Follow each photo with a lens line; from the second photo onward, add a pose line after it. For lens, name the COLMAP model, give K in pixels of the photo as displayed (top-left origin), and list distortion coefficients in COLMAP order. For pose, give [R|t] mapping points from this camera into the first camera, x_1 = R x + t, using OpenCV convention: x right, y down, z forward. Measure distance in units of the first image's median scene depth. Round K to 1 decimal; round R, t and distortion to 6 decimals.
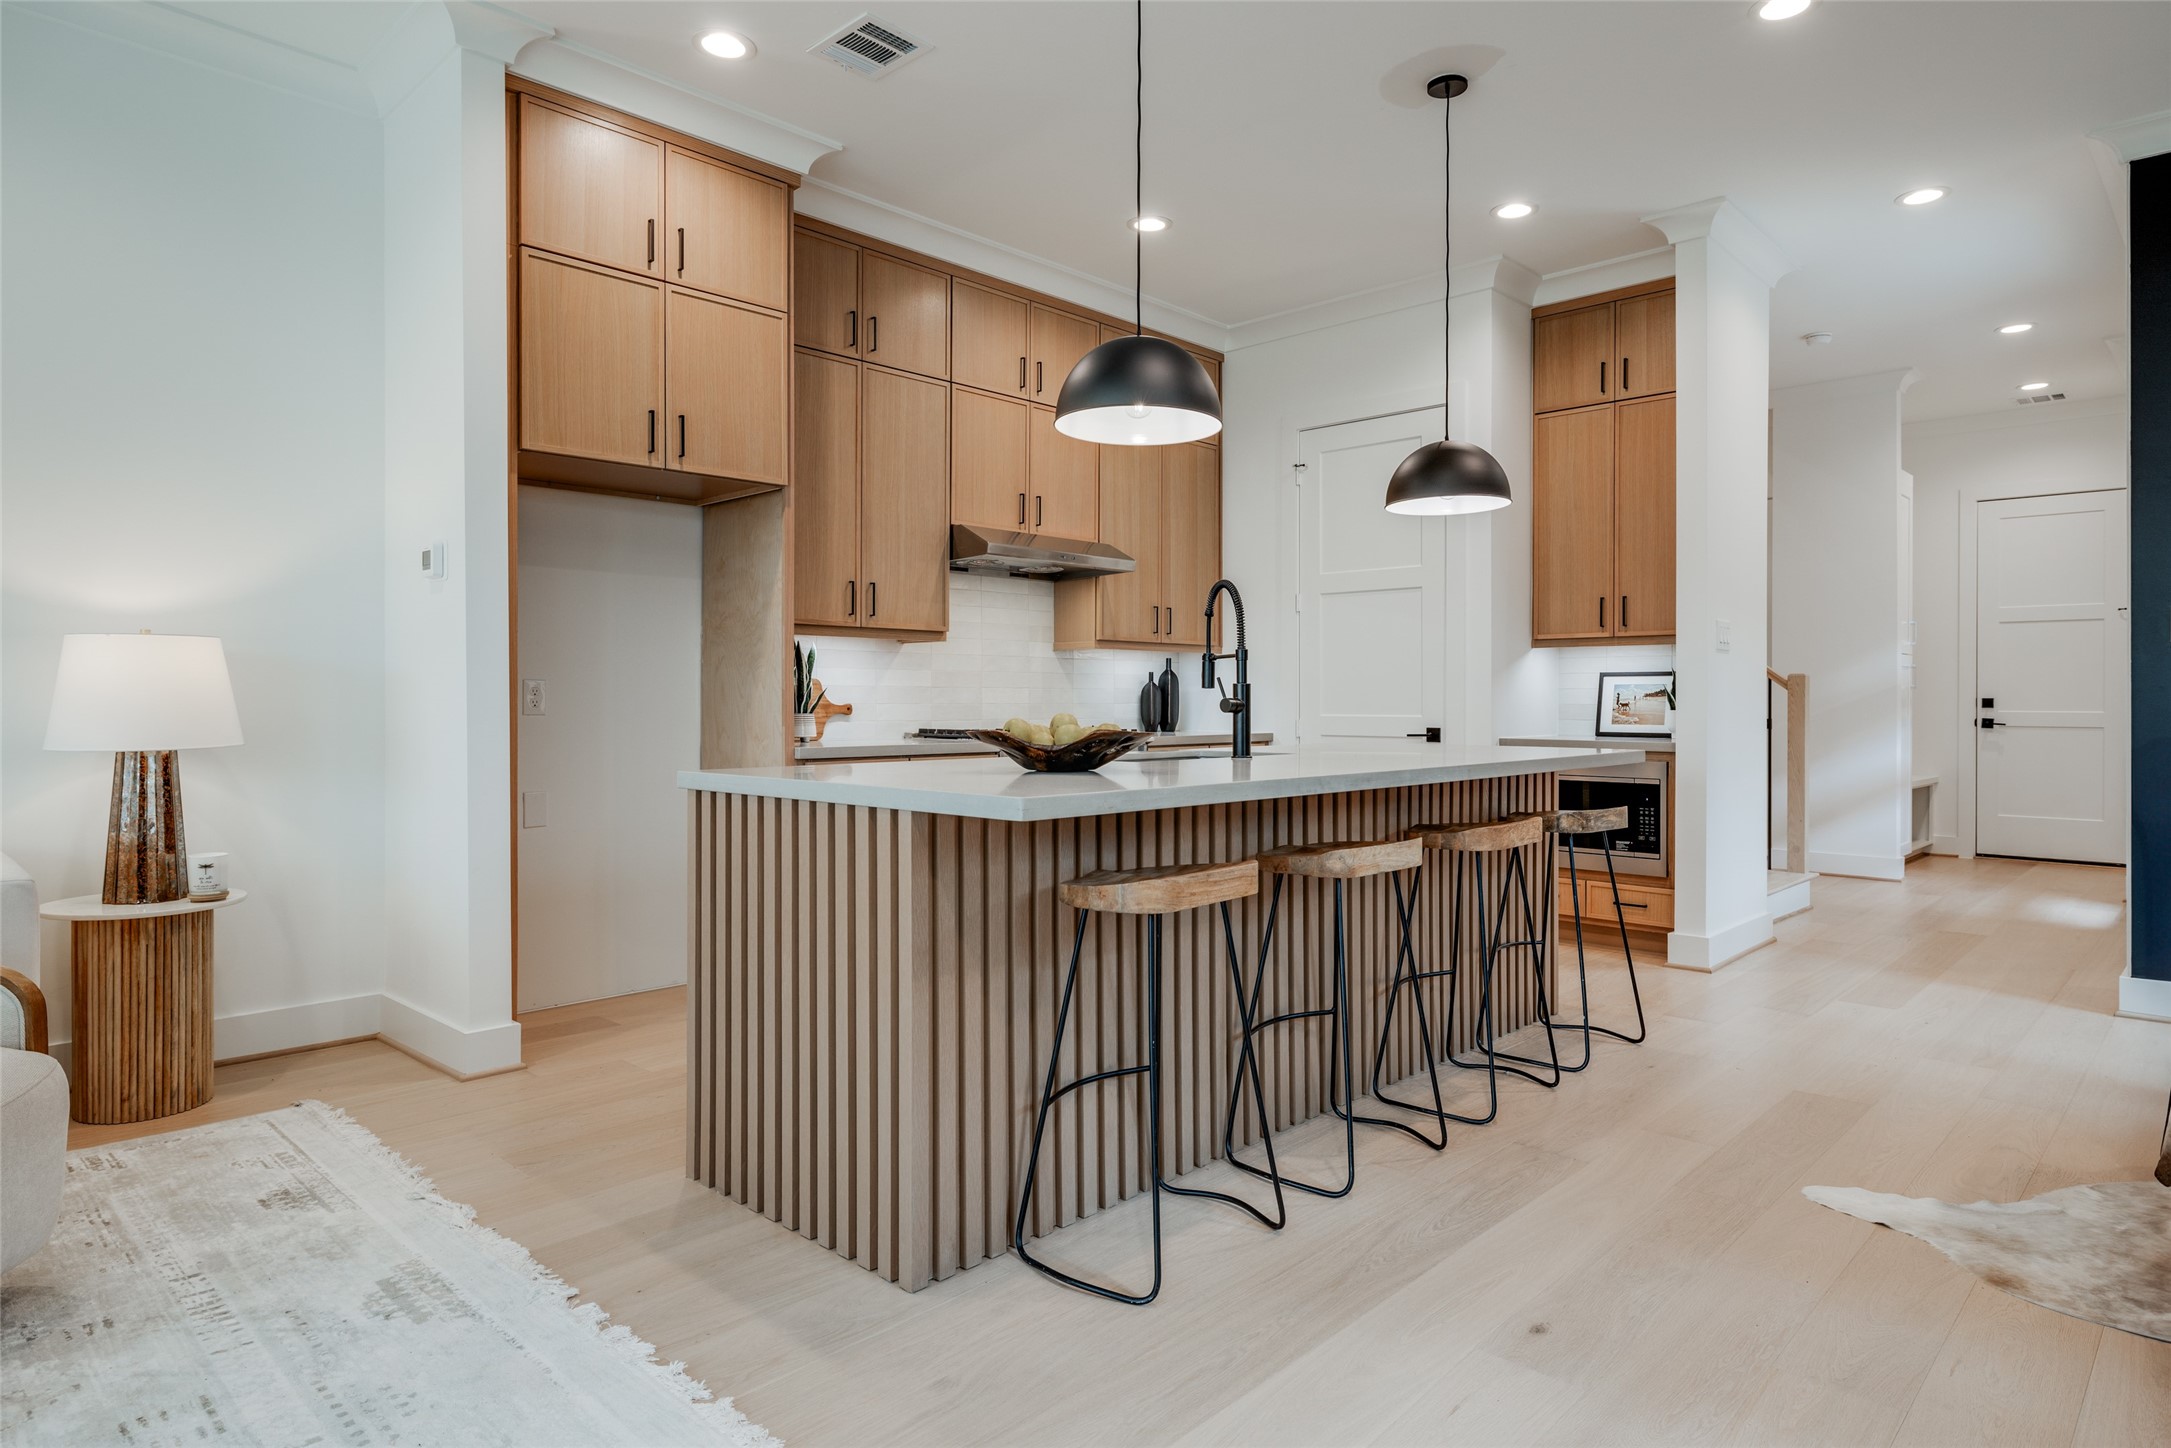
lens RADIAL K [[1244.6, 0, 1088.5], [0, 1244.6, 704.3], [0, 0, 1]] dist [-0.002000, -0.000844]
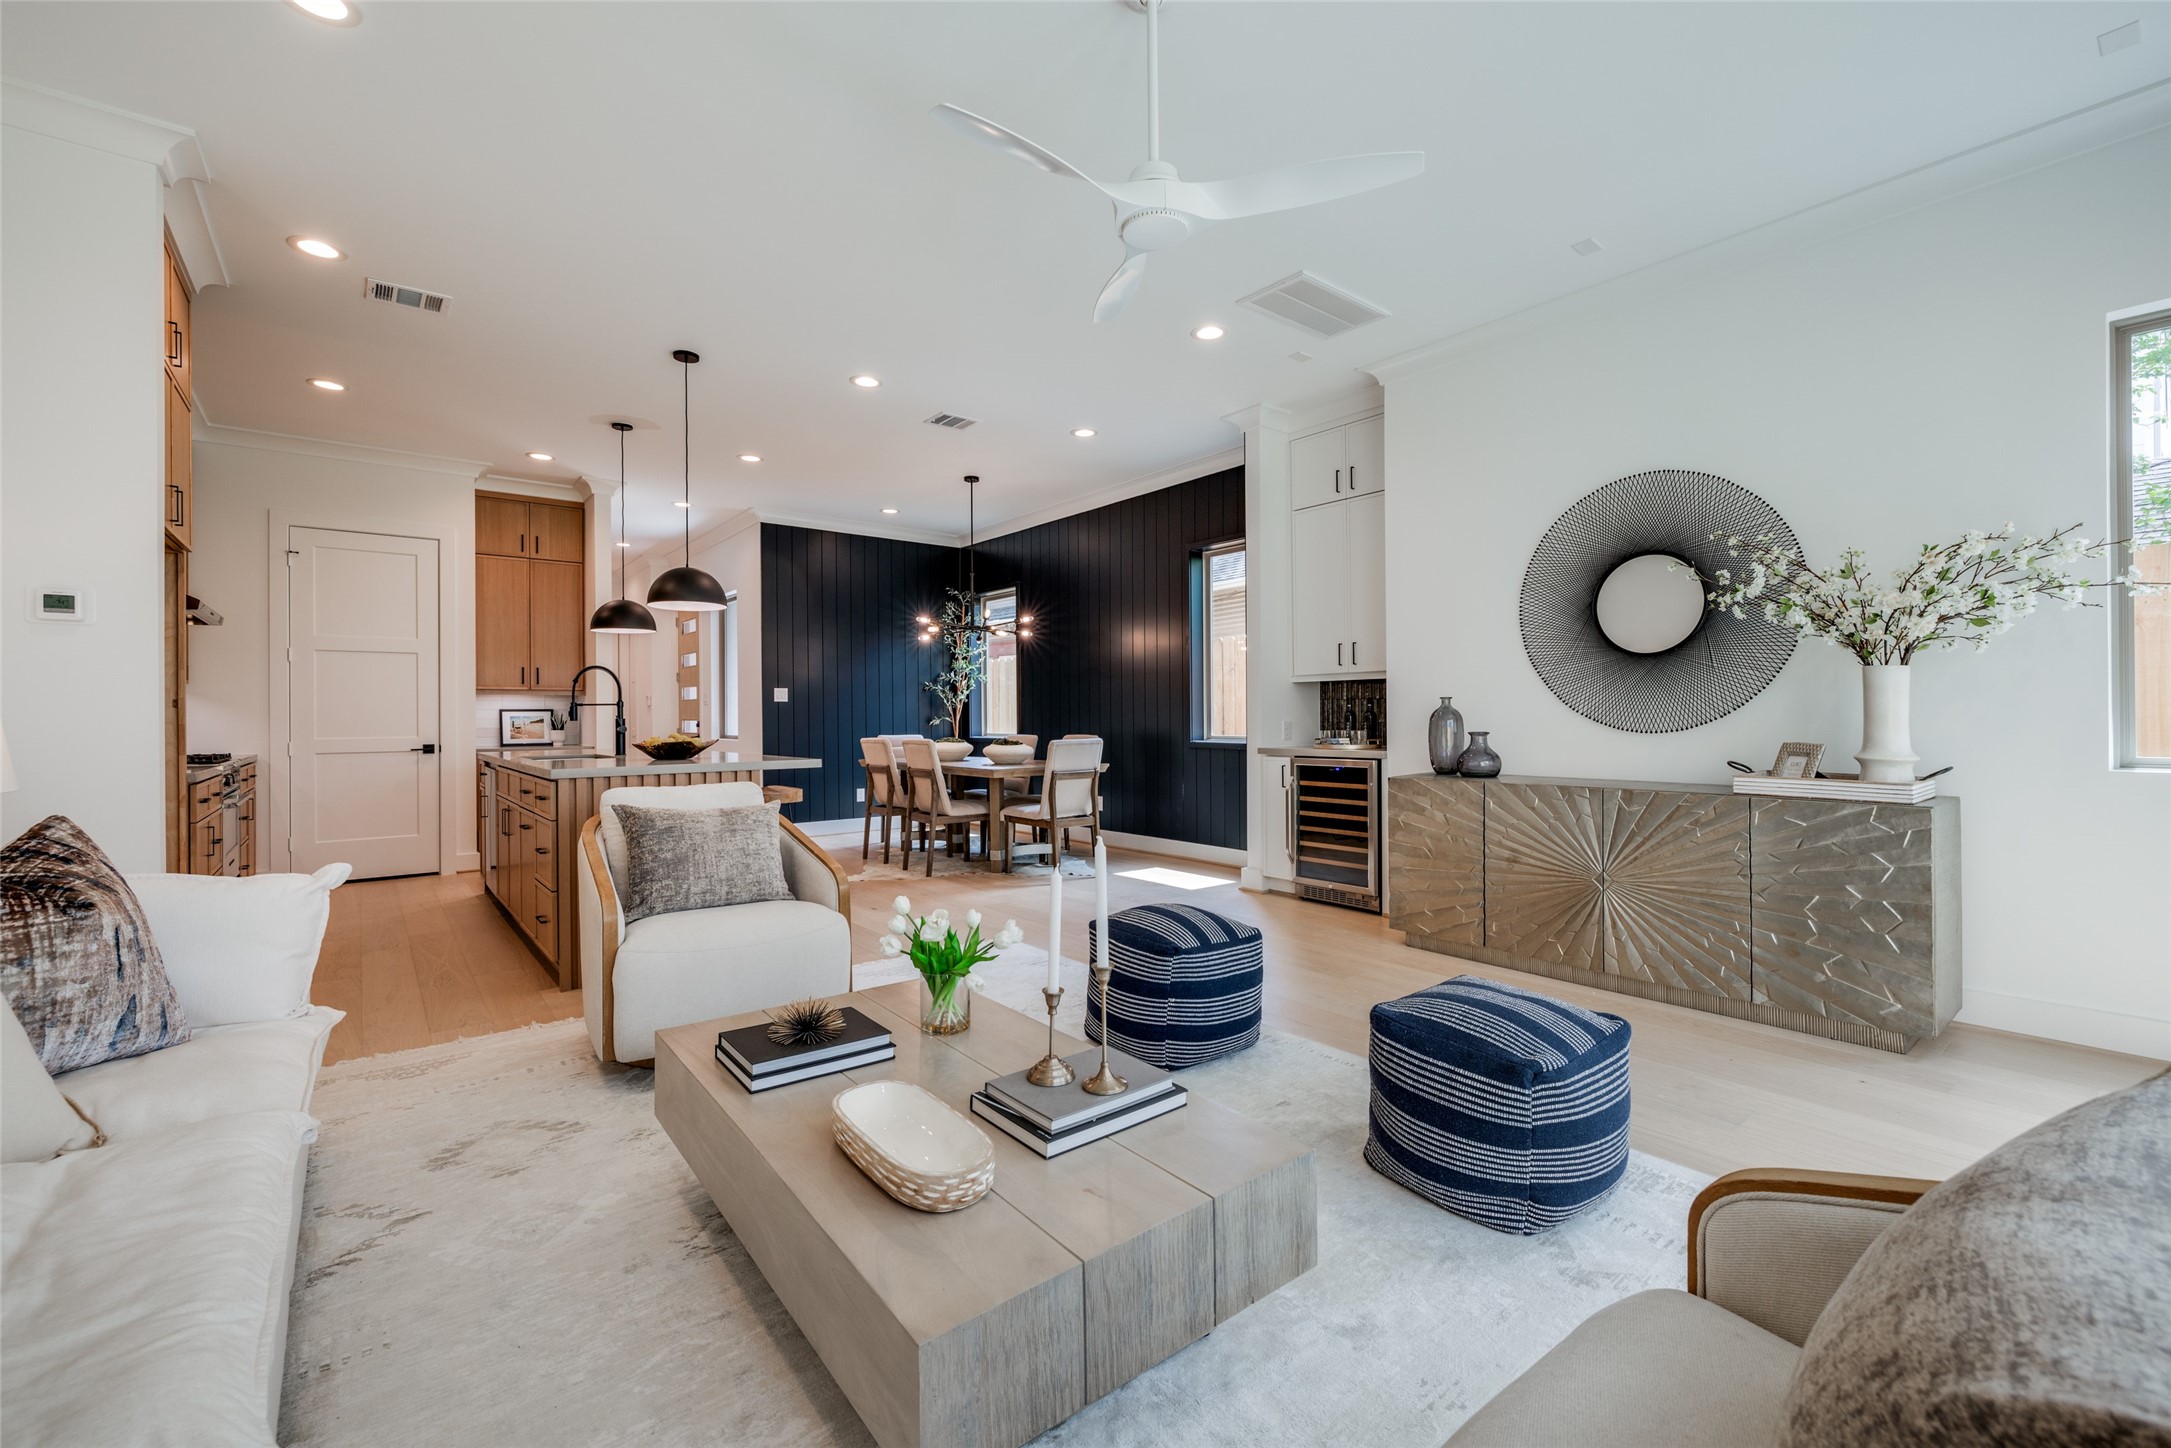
lens RADIAL K [[922.8, 0, 1085.5], [0, 922.8, 724.0], [0, 0, 1]] dist [0.002296, 0.000206]
pose [[0.148369, -0.008924, 0.988892, -0.910771], [0.010699, 0.999915, 0.007418, -0.007593], [-0.988874, 0.009480, 0.148452, 0.015149]]
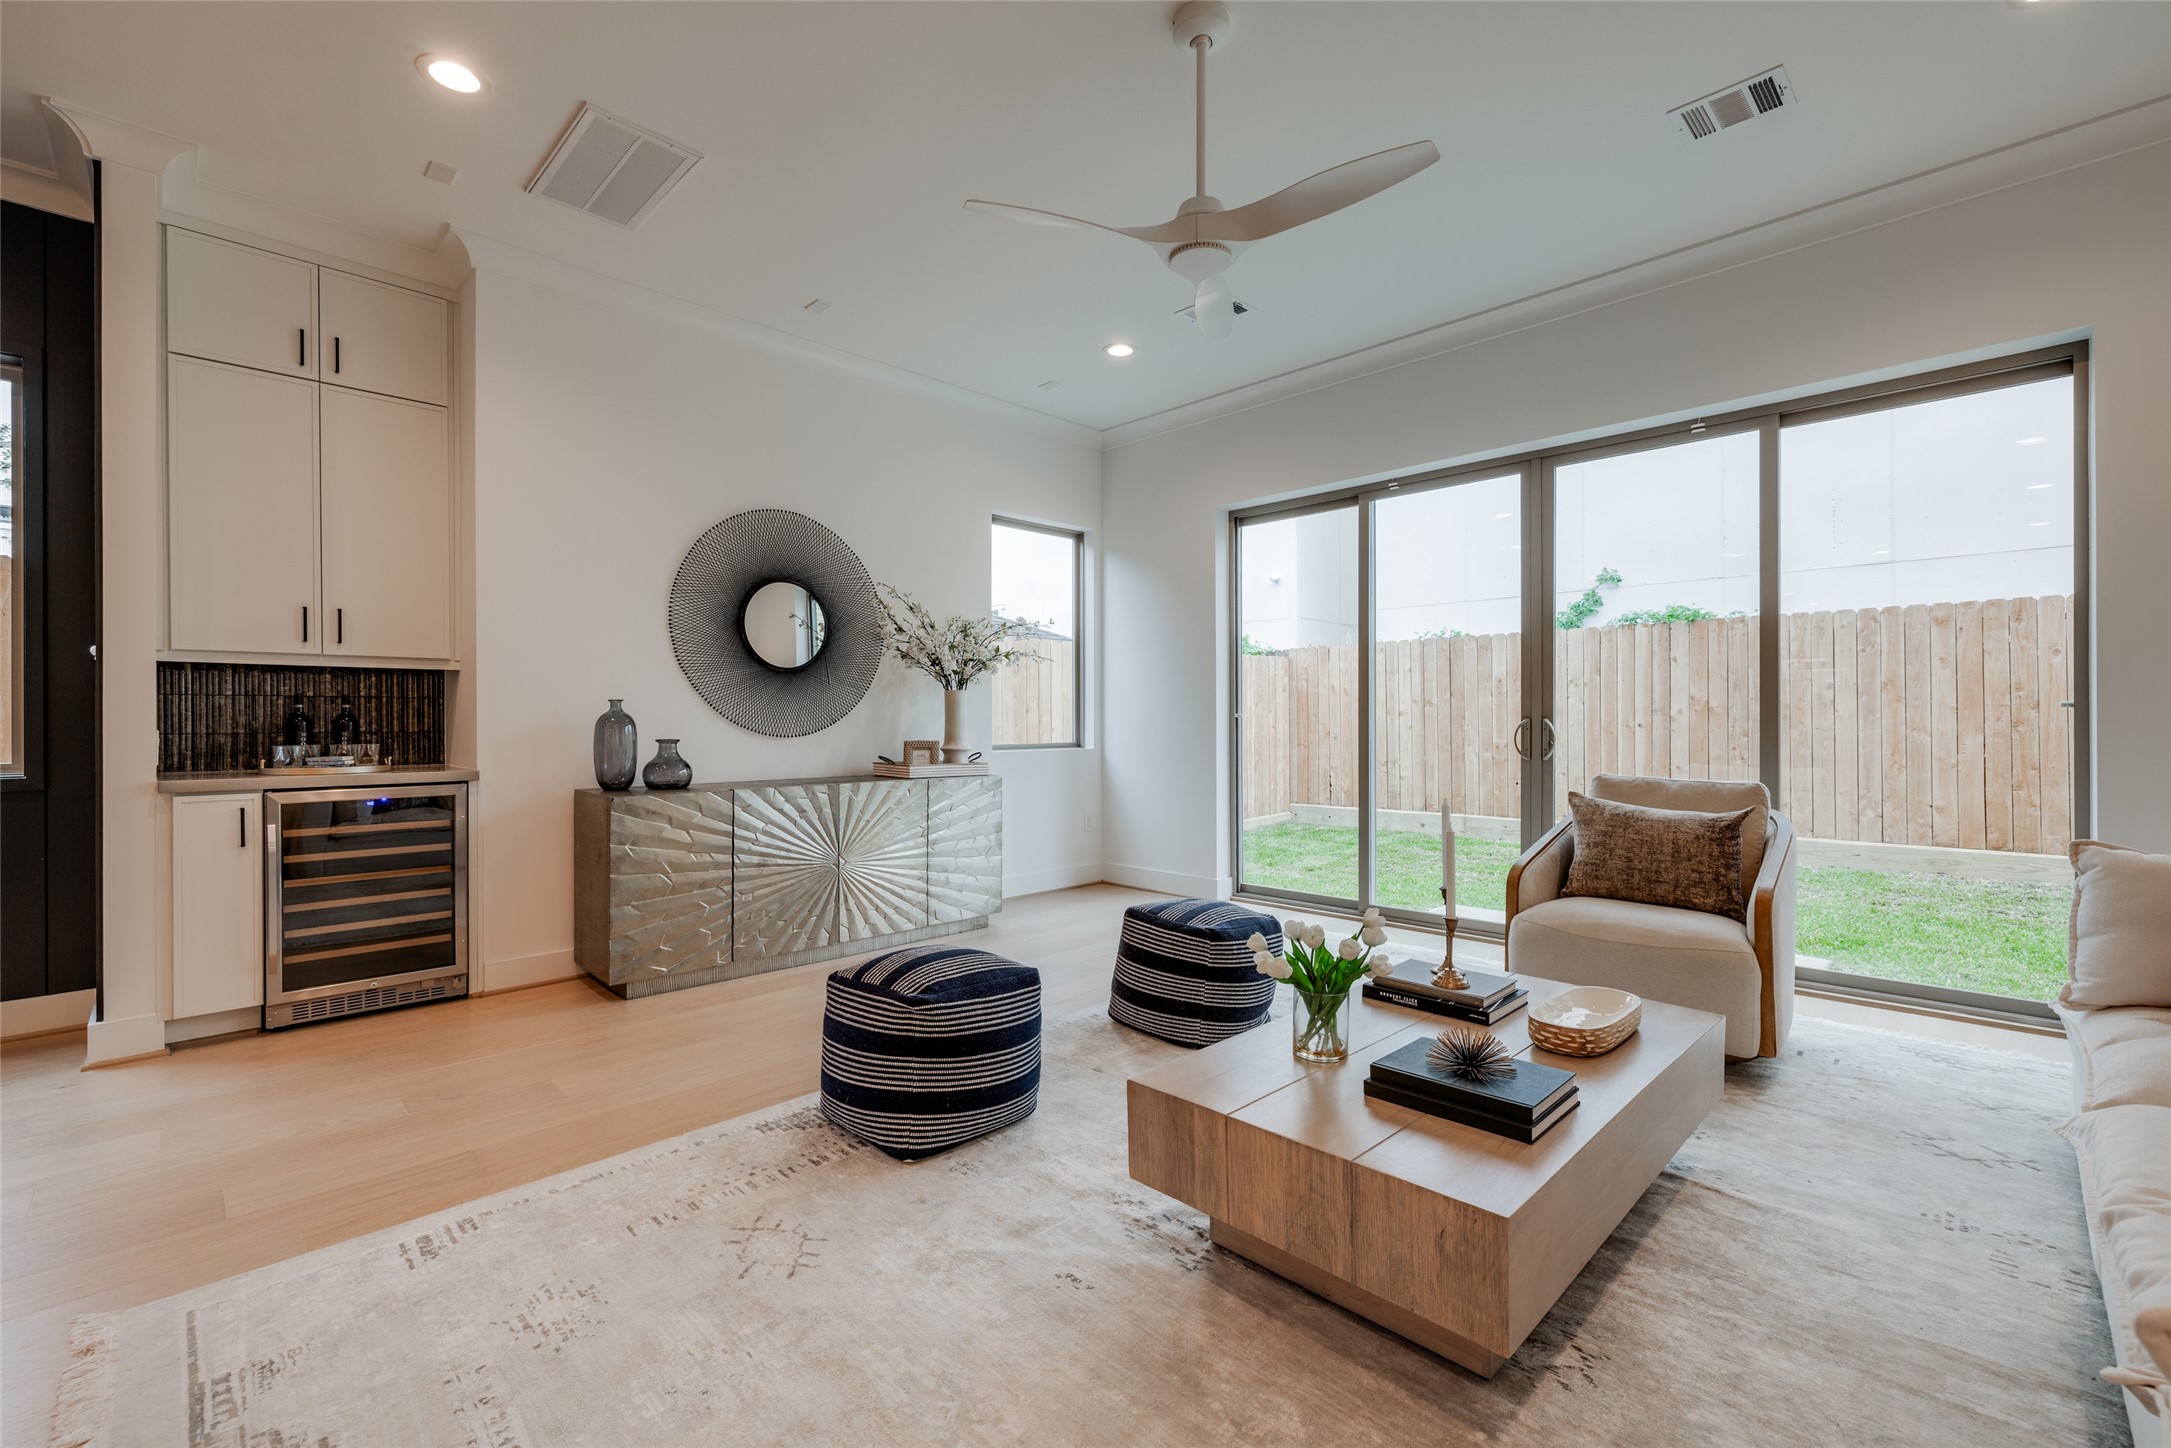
lens RADIAL K [[922.8, 0, 1085.5], [0, 922.8, 724.0], [0, 0, 1]] dist [0.002296, 0.000206]
pose [[-0.999408, 0.003426, 0.034236, -0.360586], [0.003701, 0.999961, 0.007989, -0.007716], [-0.034207, 0.008111, -0.999382, 0.577173]]
